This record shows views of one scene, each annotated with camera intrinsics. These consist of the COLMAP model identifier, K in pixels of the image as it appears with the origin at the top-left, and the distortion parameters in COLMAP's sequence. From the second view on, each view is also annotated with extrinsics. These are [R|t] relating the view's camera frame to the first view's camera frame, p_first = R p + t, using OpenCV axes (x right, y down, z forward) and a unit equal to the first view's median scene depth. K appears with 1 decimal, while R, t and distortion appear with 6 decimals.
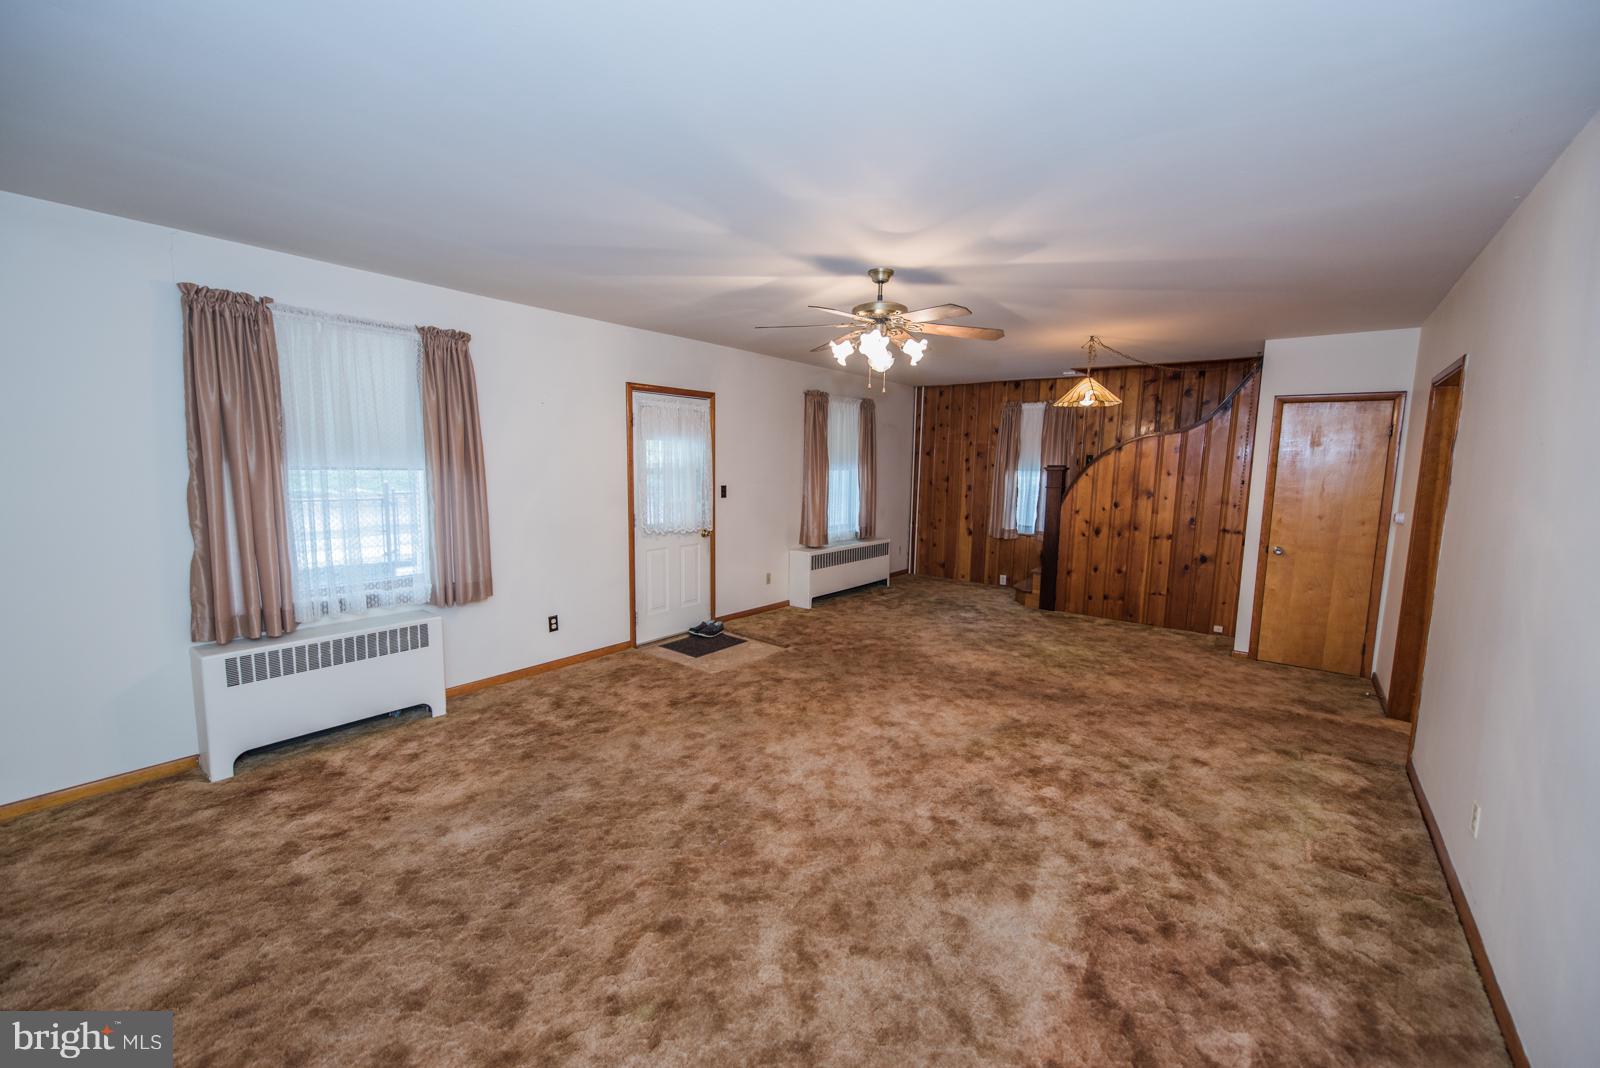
lens RADIAL K [[618.0, 0, 802.7], [0, 618.0, 533.7], [0, 0, 1]] dist [-0.001893, -0.002743]
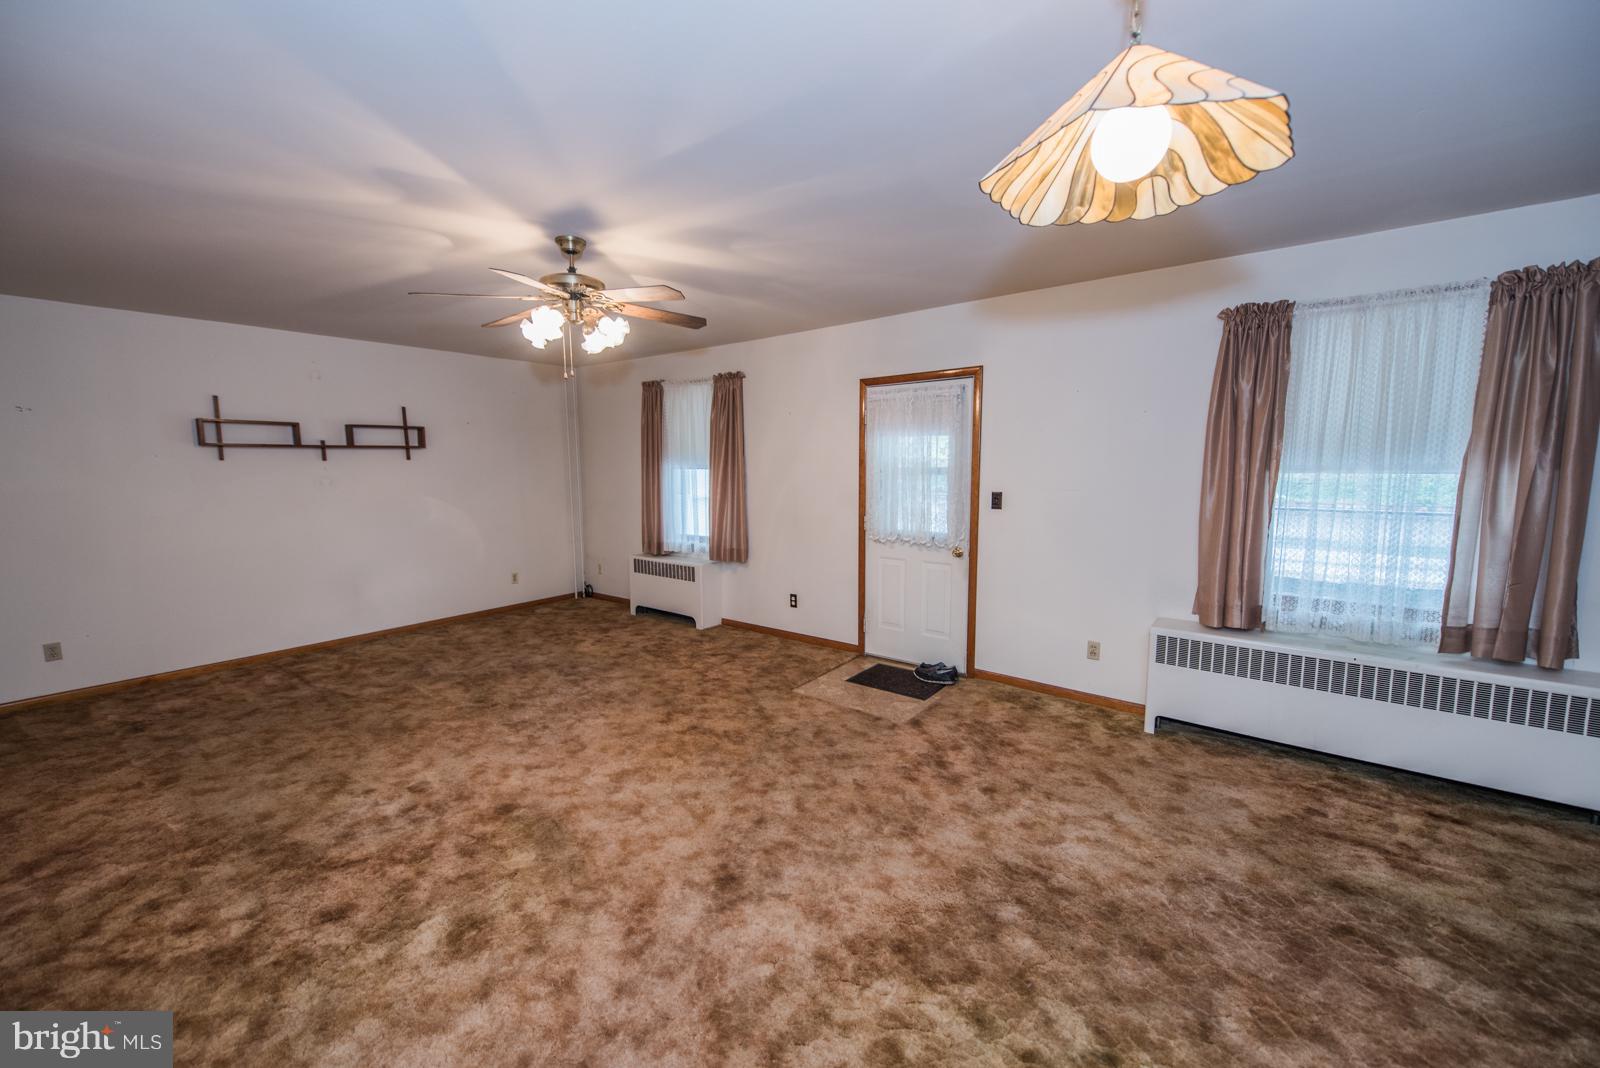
lens RADIAL K [[618.0, 0, 793.8], [0, 618.0, 536.6], [0, 0, 1]] dist [-0.001893, -0.002743]
pose [[0.009375, 0.105219, -0.994405, 0.636801], [-0.109853, 0.988538, 0.103562, -0.081639], [0.993904, 0.108267, 0.020826, 0.820072]]
